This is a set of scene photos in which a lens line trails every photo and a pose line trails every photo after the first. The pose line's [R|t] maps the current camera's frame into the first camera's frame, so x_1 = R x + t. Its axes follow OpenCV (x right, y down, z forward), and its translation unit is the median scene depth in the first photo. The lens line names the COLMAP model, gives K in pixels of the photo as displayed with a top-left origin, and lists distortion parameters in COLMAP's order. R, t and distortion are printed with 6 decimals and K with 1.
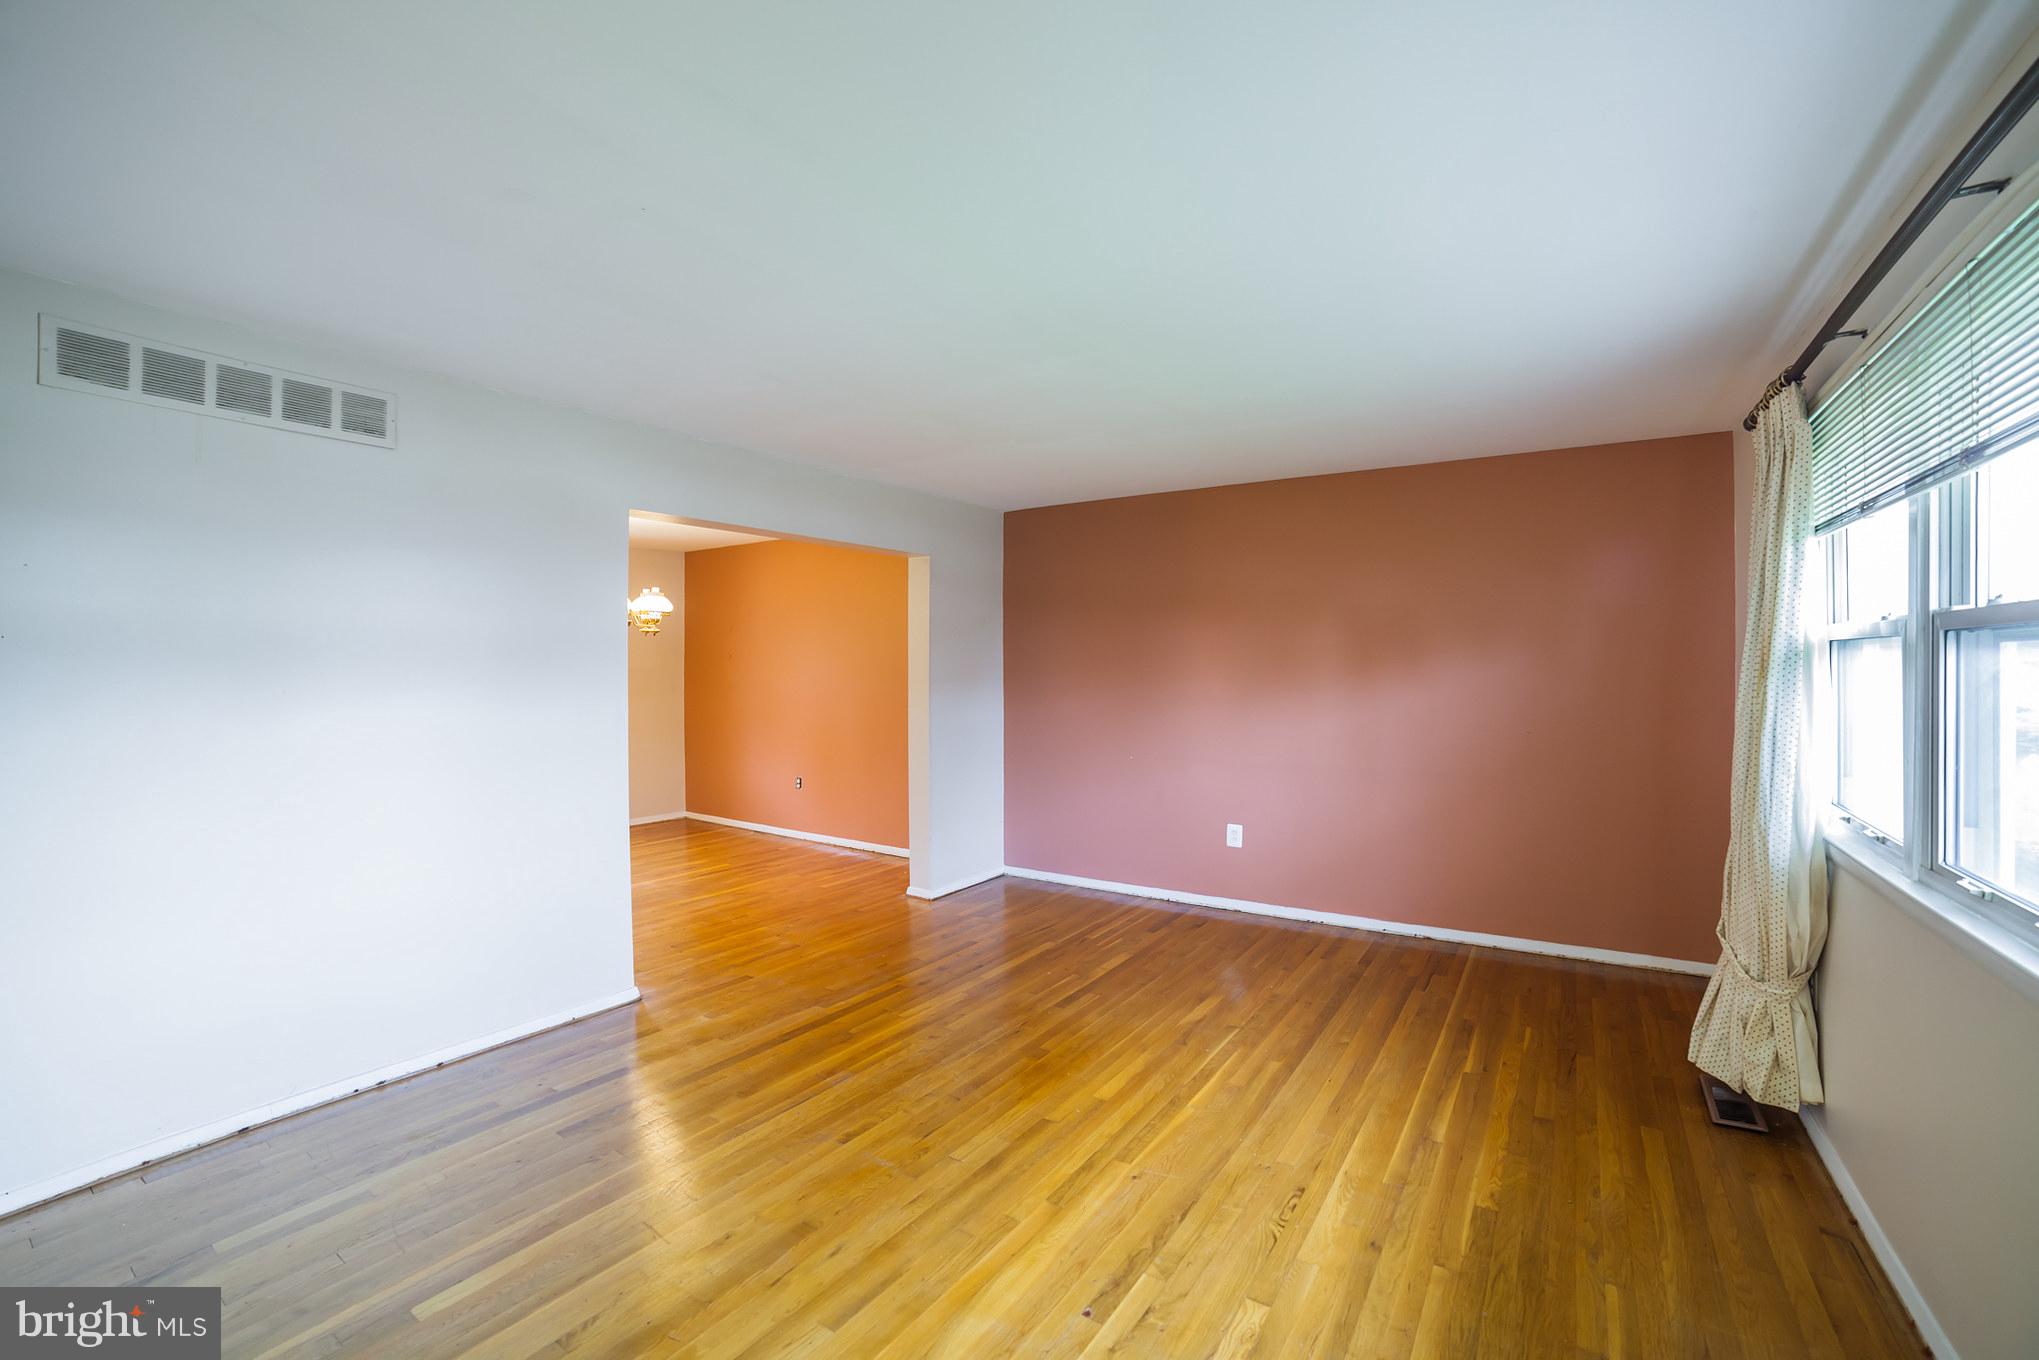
lens RADIAL K [[829.5, 0, 996.3], [0, 829.5, 671.1], [0, 0, 1]] dist [-0.108635, 0.042249]
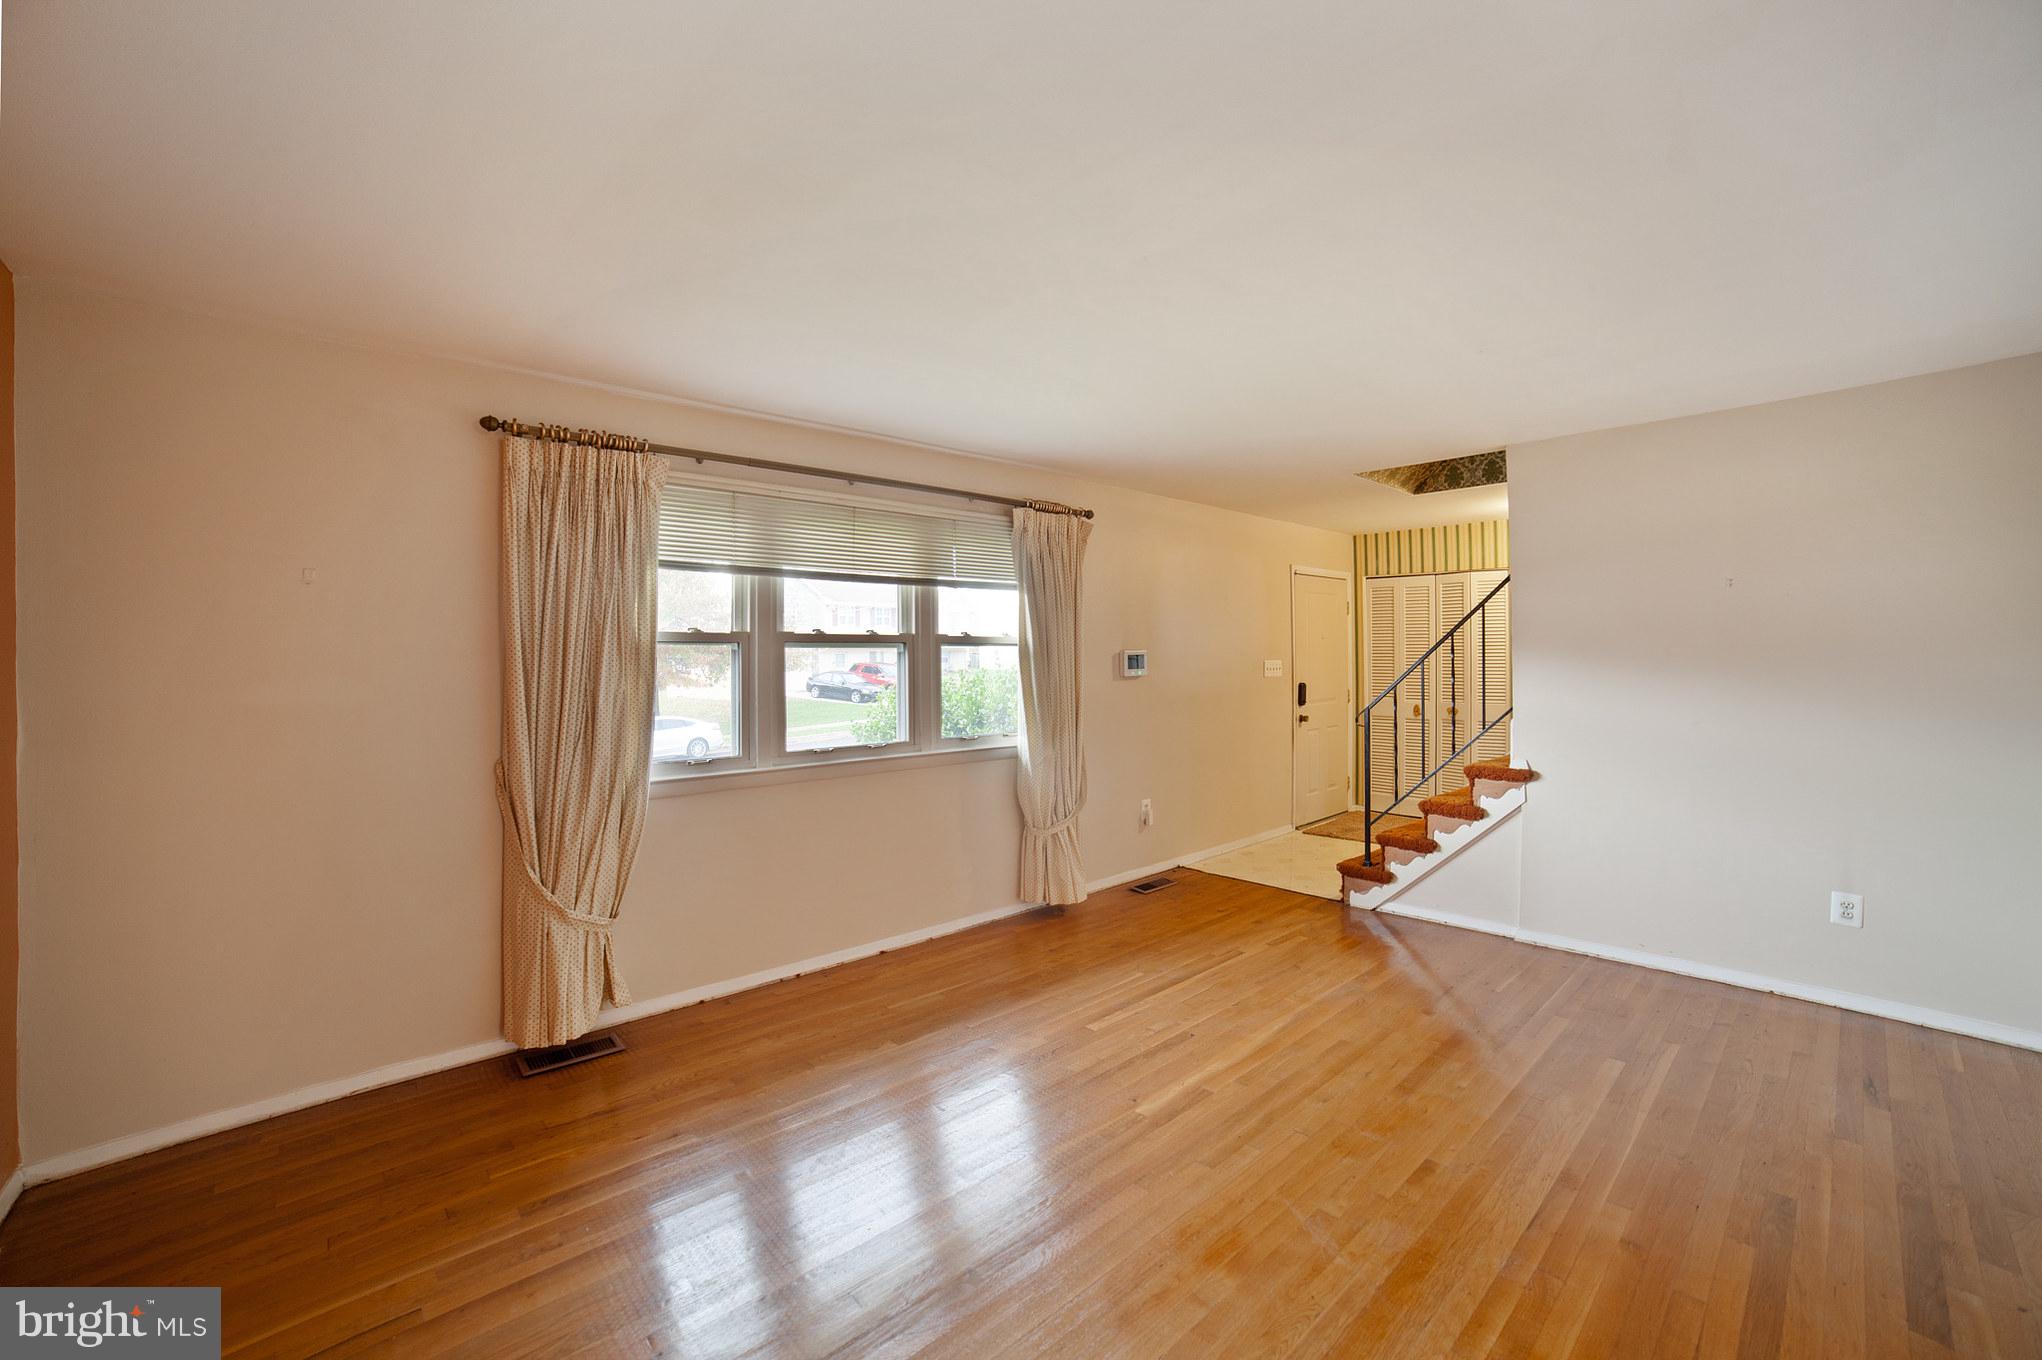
lens RADIAL K [[830.7, 0, 997.7], [0, 830.7, 671.1], [0, 0, 1]] dist [-0.108635, 0.042249]
pose [[-0.975396, 0.003621, 0.220430, 0.105627], [0.007585, 0.999824, 0.017137, -0.010895], [-0.220329, 0.018387, -0.975252, 2.137170]]
